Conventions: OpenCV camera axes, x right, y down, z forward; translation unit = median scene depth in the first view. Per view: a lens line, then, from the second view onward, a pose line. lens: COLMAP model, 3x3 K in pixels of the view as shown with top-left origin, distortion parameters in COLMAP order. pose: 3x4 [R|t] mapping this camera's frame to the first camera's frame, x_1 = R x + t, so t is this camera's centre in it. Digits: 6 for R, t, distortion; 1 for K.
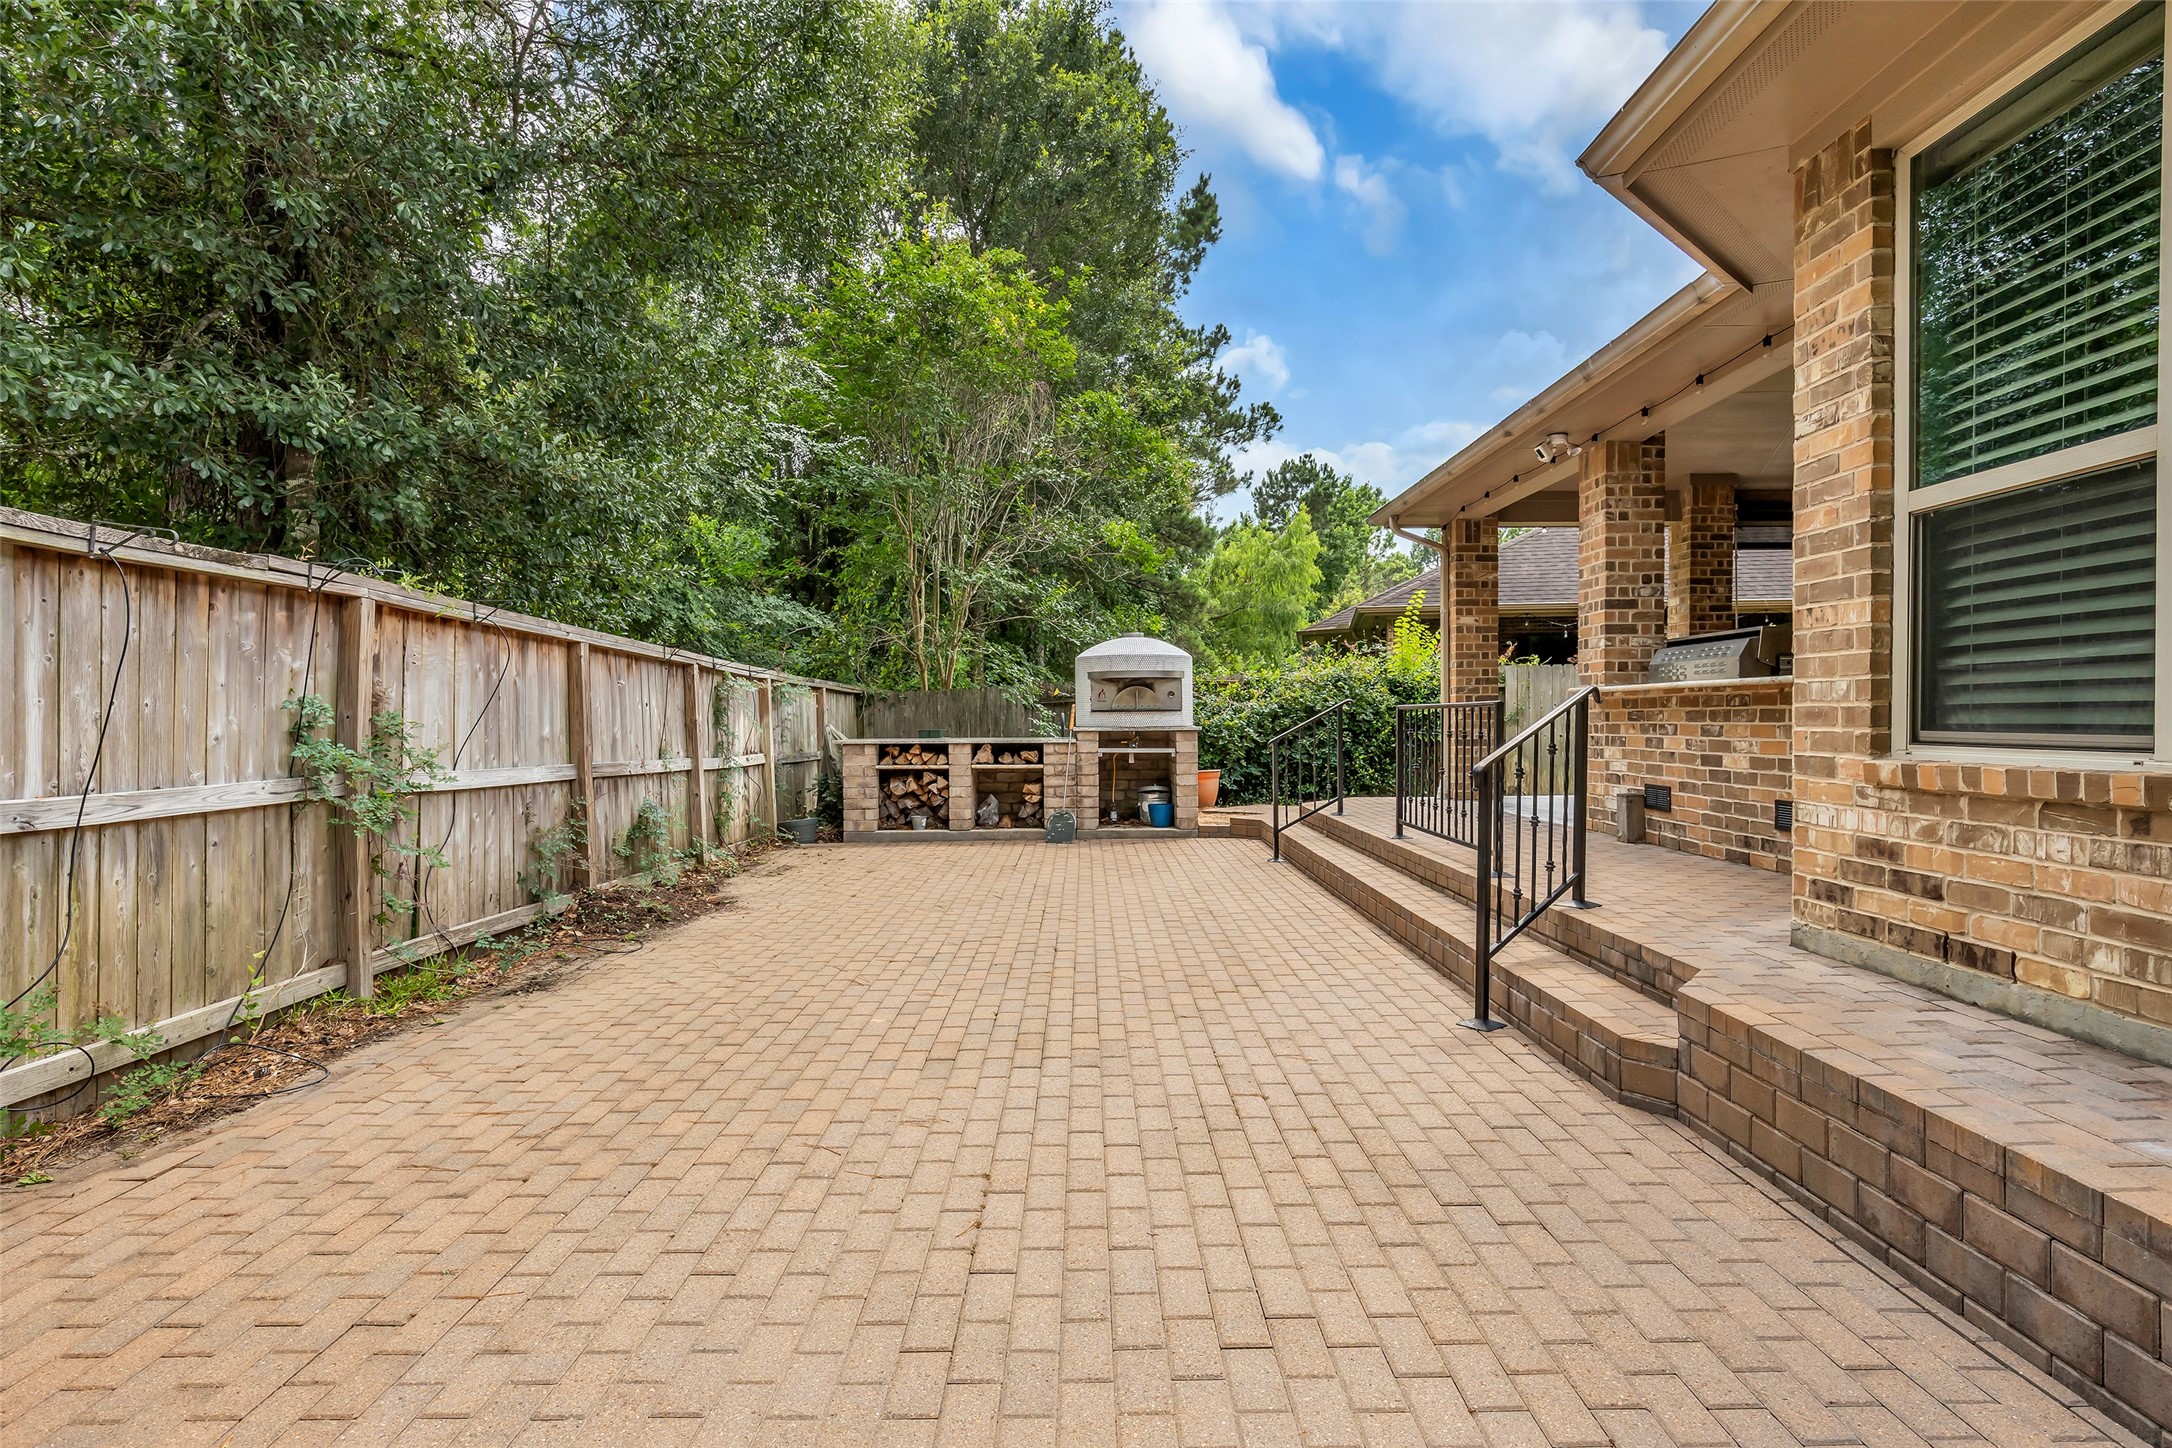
lens RADIAL K [[1131.4, 0, 1075.7], [0, 1131.4, 729.3], [0, 0, 1]] dist [-0.010790, 0.000187]
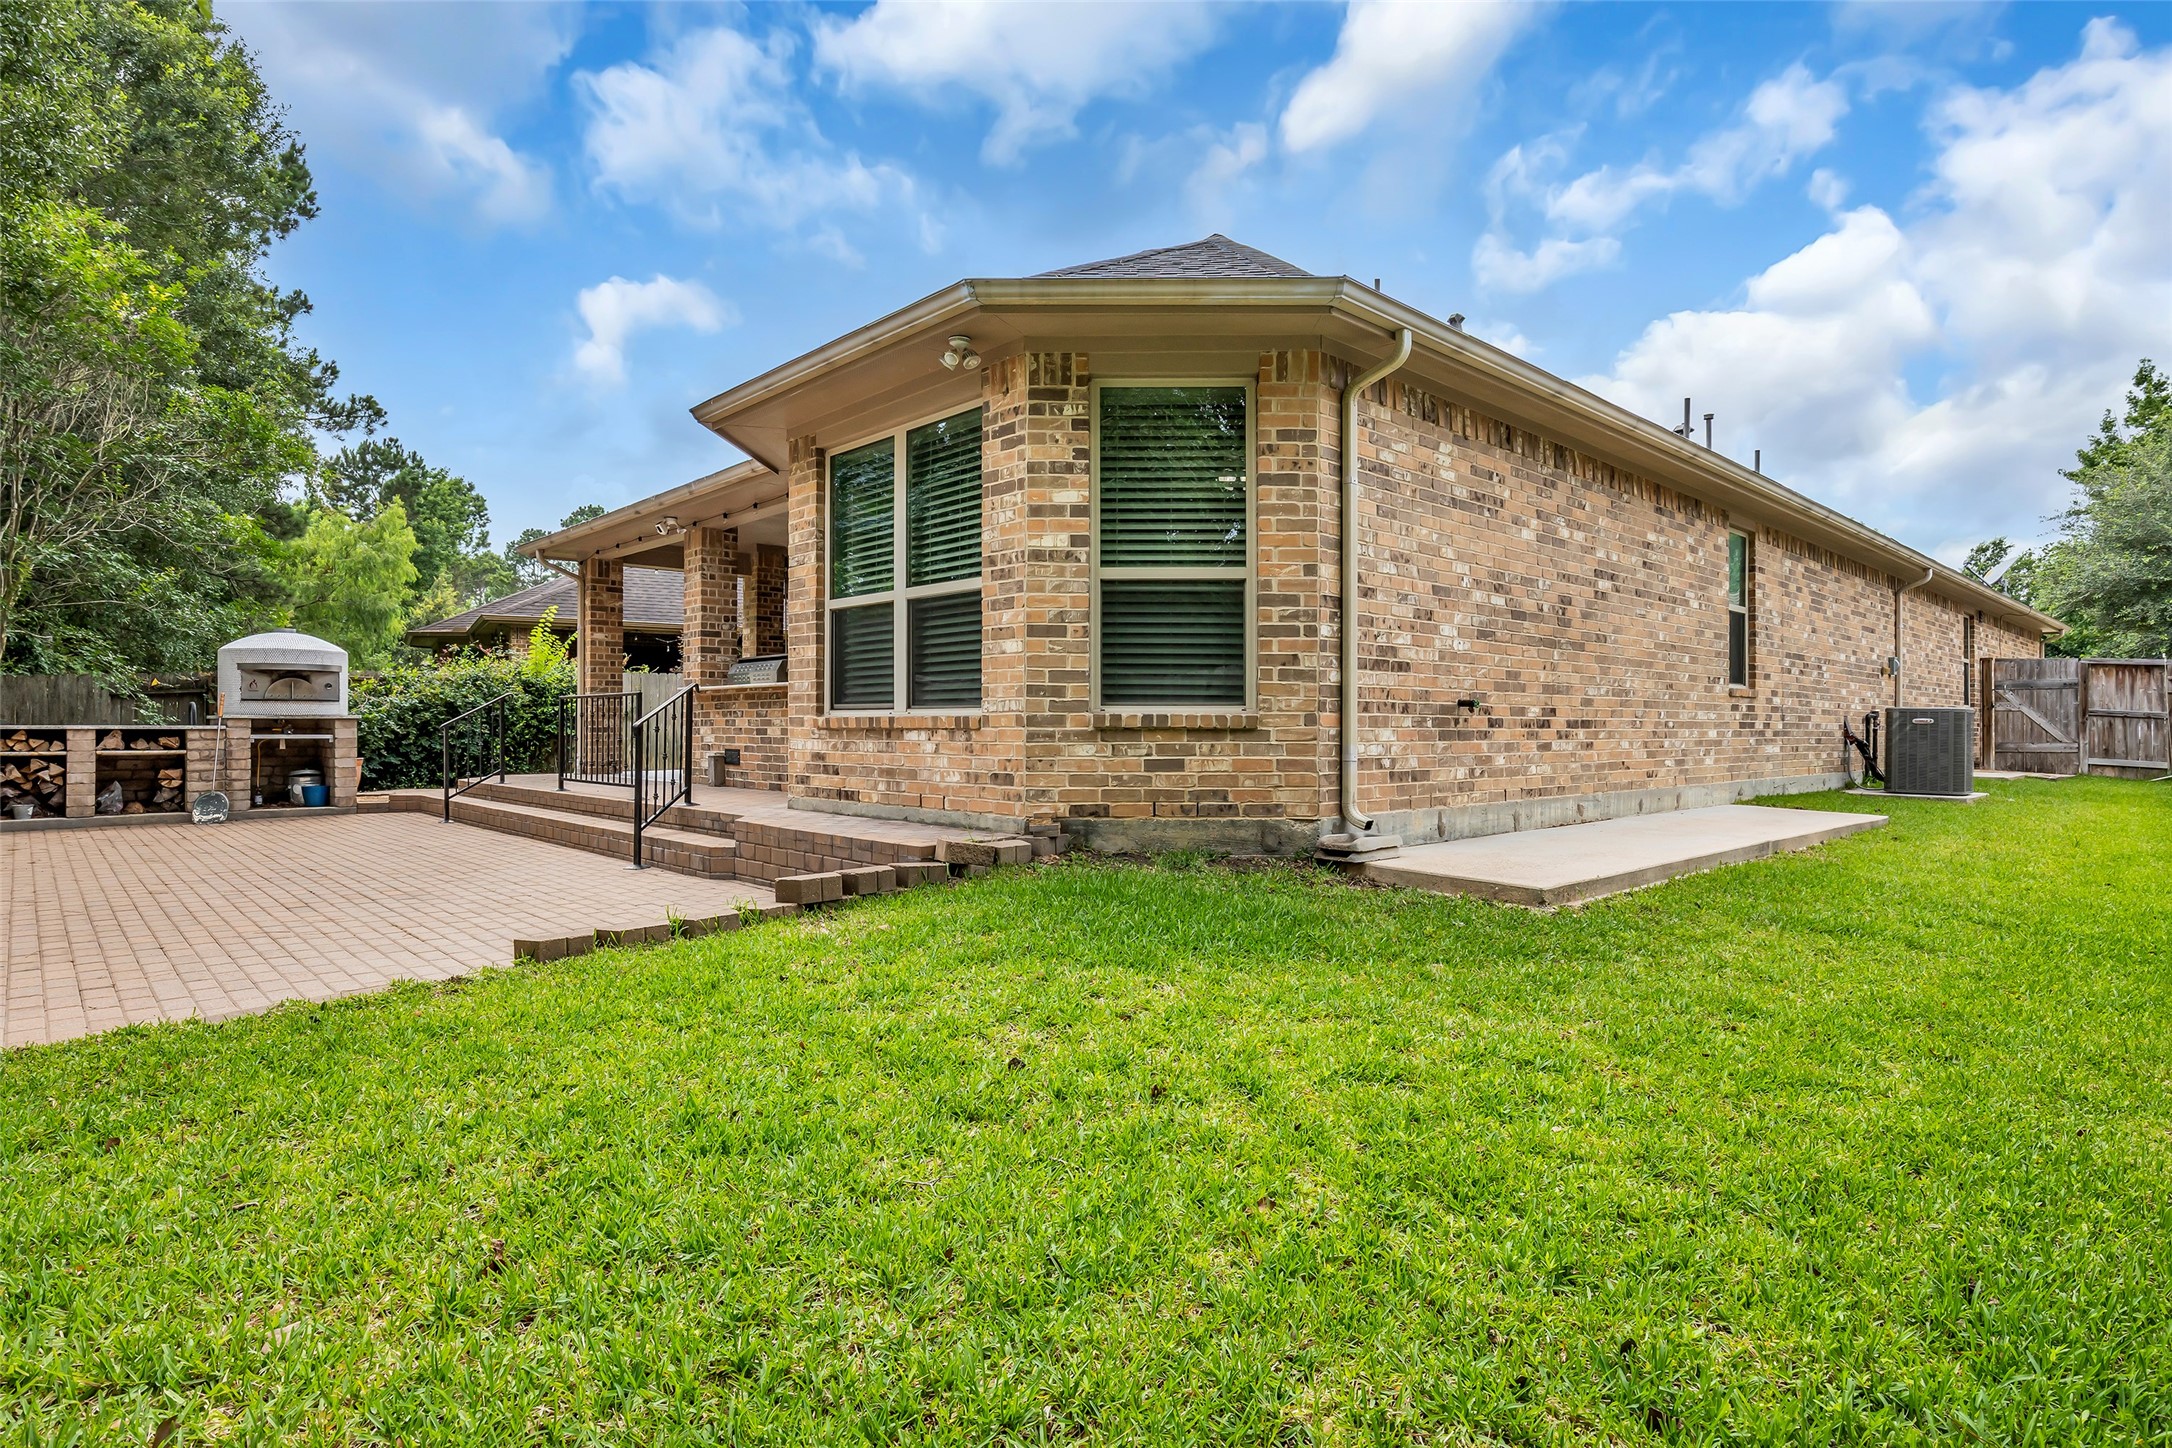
lens RADIAL K [[1131.4, 0, 1075.7], [0, 1131.4, 729.3], [0, 0, 1]] dist [-0.010790, 0.000187]
pose [[0.723624, 0.003716, 0.690185, -0.150770], [0.002387, 0.999966, -0.007886, 0.022234], [-0.690191, 0.007354, 0.723590, -0.313914]]
